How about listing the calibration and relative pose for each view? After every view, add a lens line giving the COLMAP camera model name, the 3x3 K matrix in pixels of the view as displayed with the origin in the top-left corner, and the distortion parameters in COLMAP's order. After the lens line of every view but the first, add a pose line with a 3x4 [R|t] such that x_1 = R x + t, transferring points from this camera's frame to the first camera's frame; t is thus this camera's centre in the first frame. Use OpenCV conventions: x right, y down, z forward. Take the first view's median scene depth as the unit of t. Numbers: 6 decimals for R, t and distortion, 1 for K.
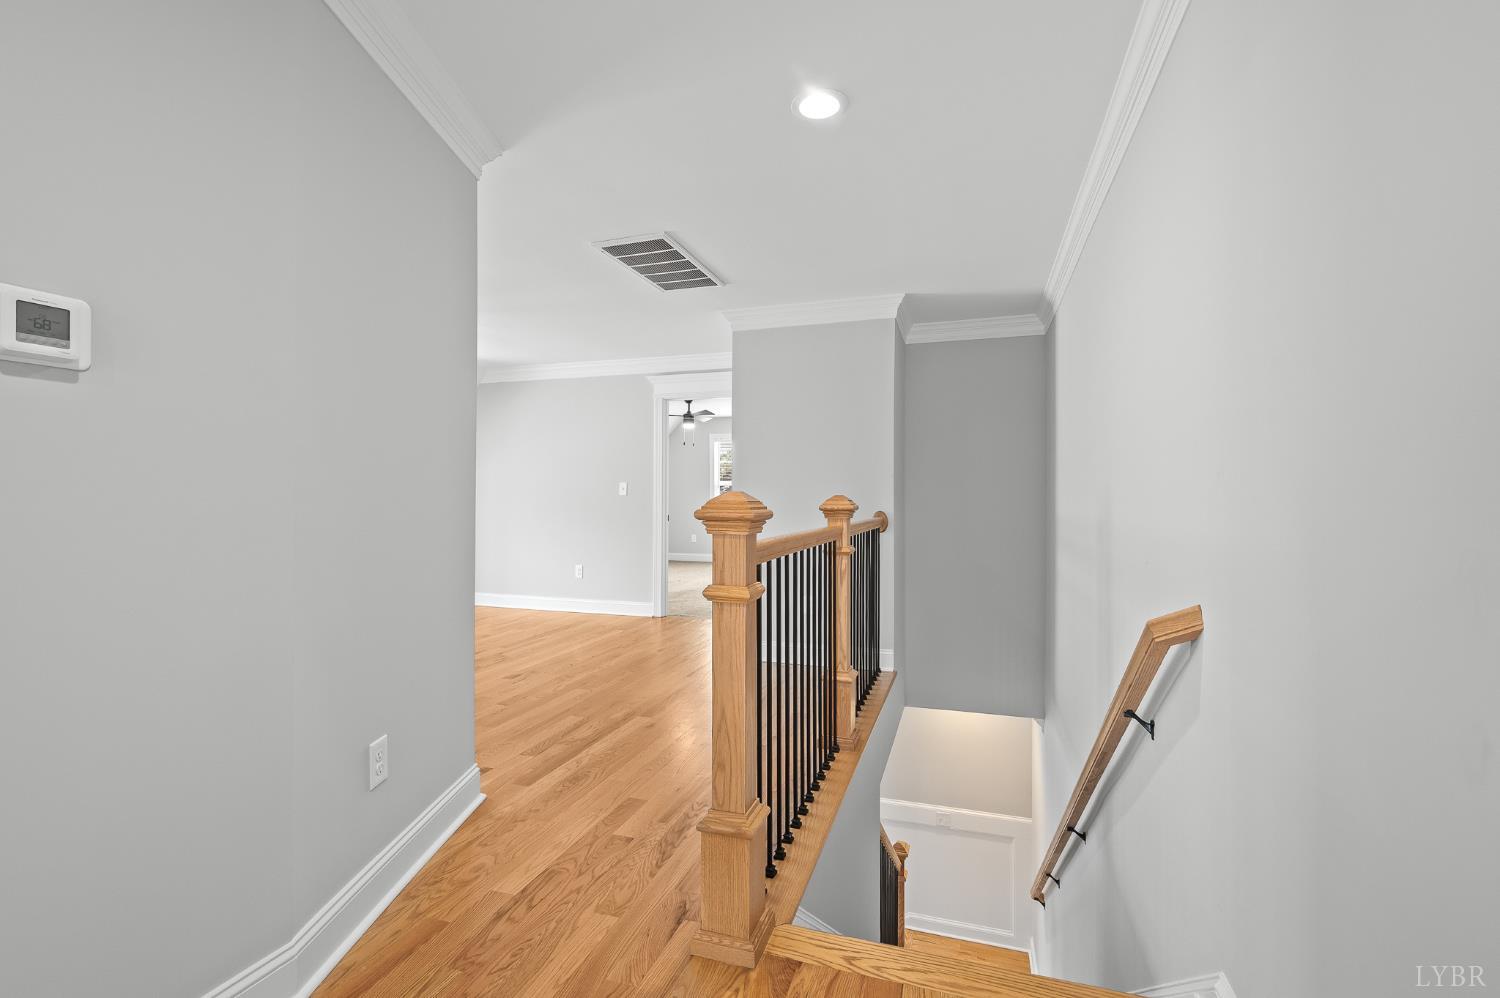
lens RADIAL K [[655.4, 0, 756.9], [0, 655.4, 499.3], [0, 0, 1]] dist [0.001036, 0.000013]
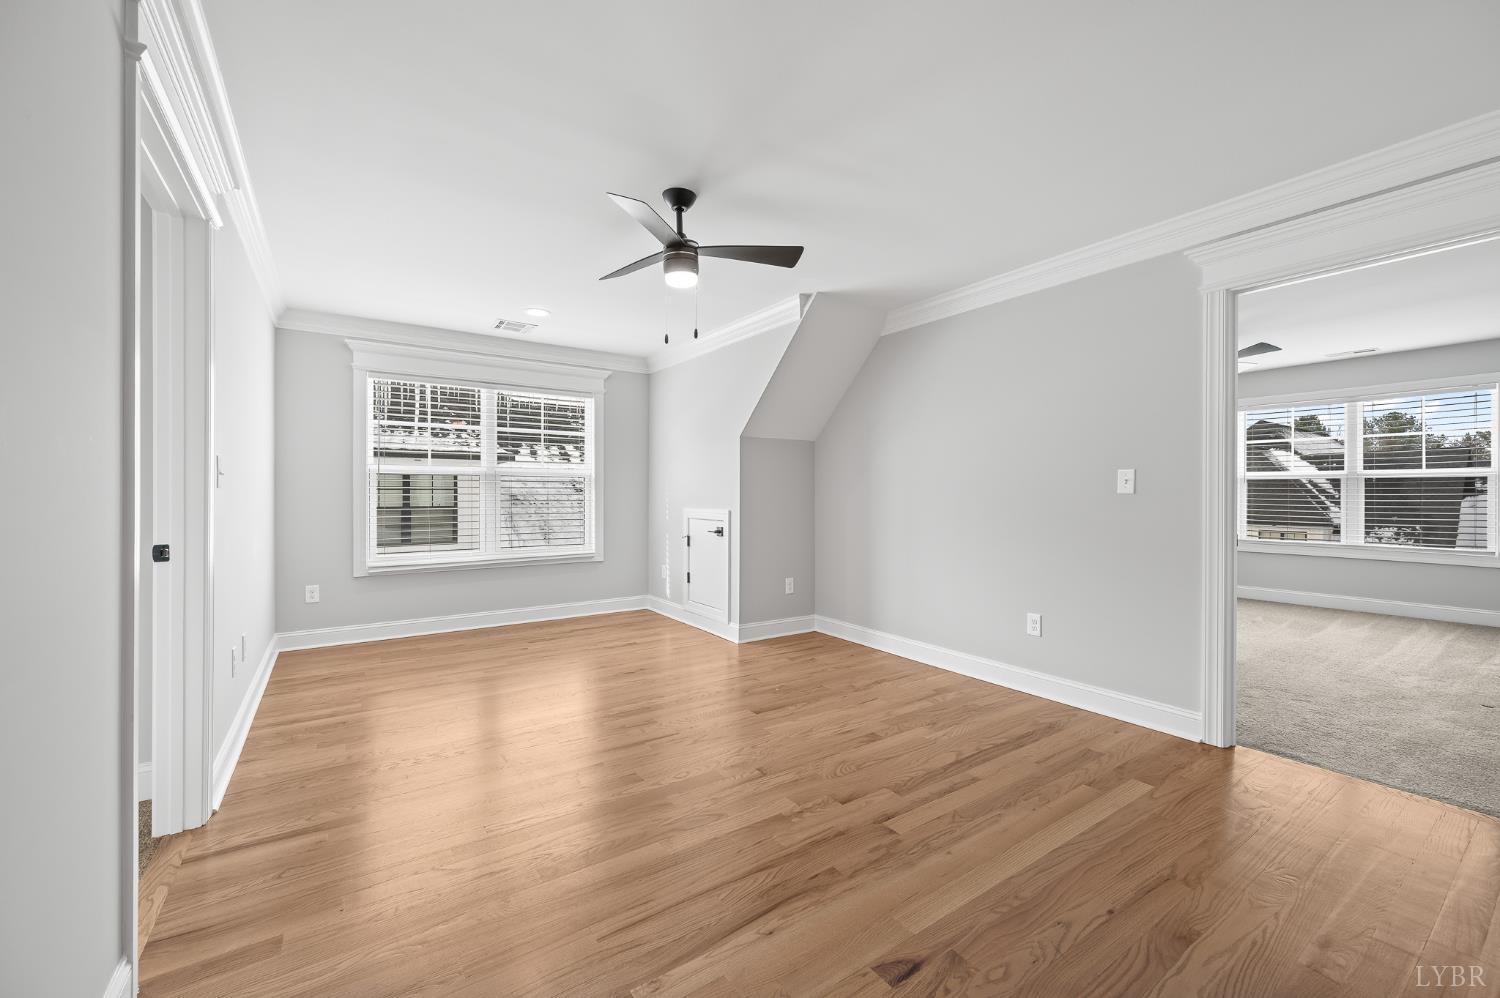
lens RADIAL K [[594.6, 0, 750.2], [0, 594.6, 497.5], [0, 0, 1]] dist [-0.000791, -0.000103]
pose [[0.787739, 0.000733, -0.616009, -0.148691], [-0.001513, 0.999999, -0.000746, -0.001775], [0.616007, 0.001520, 0.787739, 0.439390]]
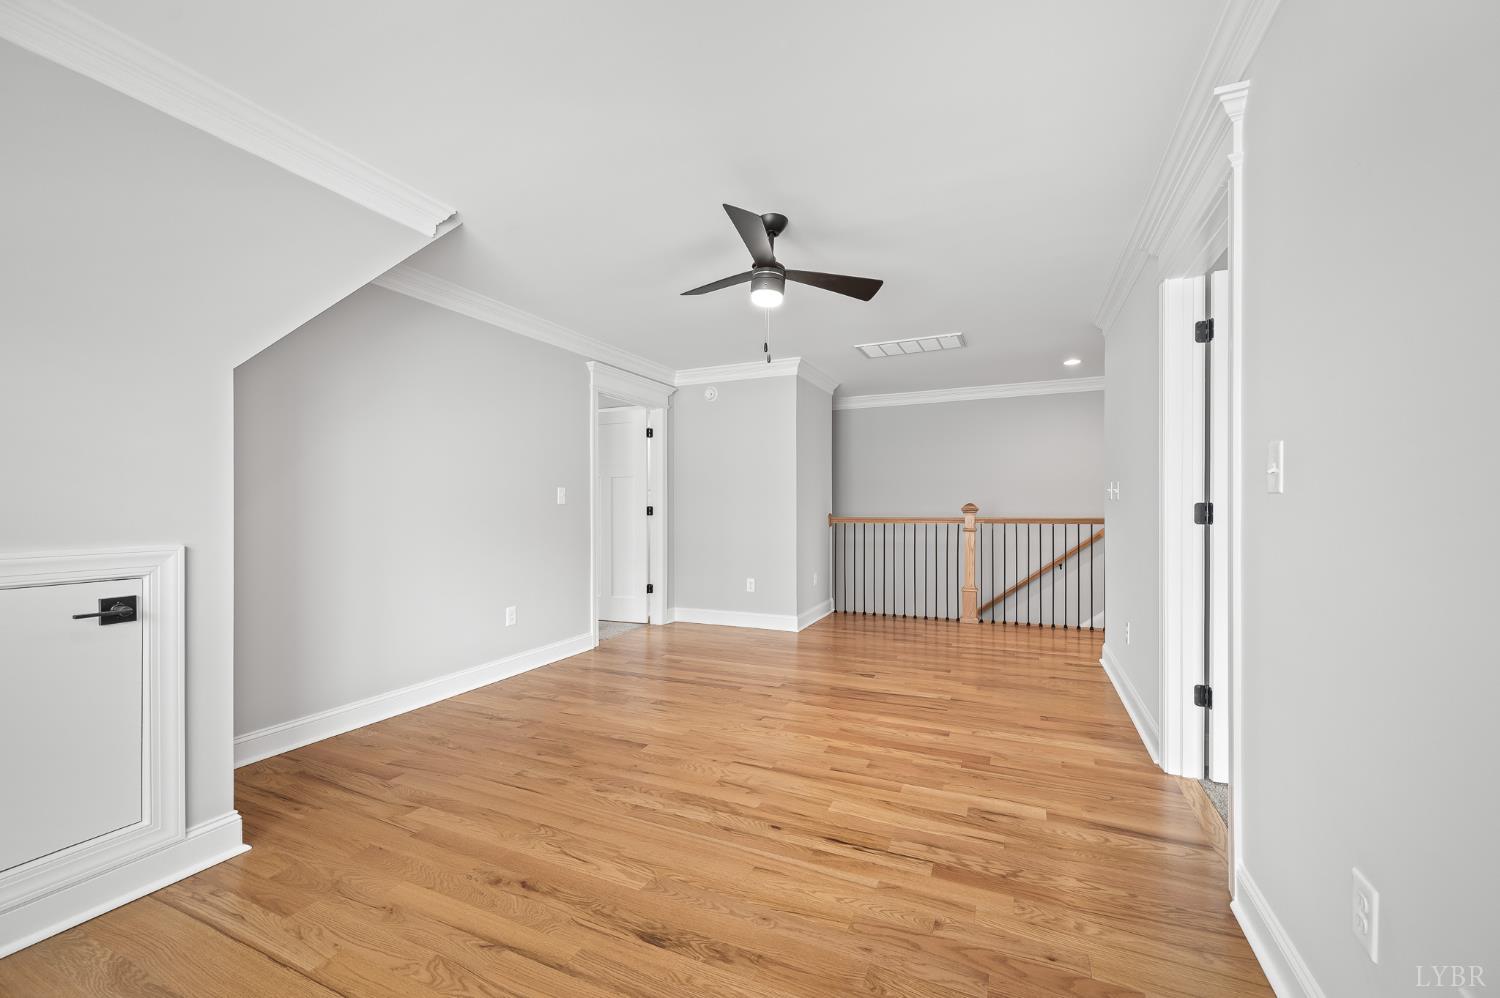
lens RADIAL K [[594.6, 0, 753.2], [0, 594.6, 503.3], [0, 0, 1]] dist [-0.000791, -0.000103]
pose [[0.114399, 0.001139, 0.993434, -0.873083], [0.005732, 0.999982, -0.001807, -0.003681], [-0.993418, 0.005901, 0.114390, 0.696000]]
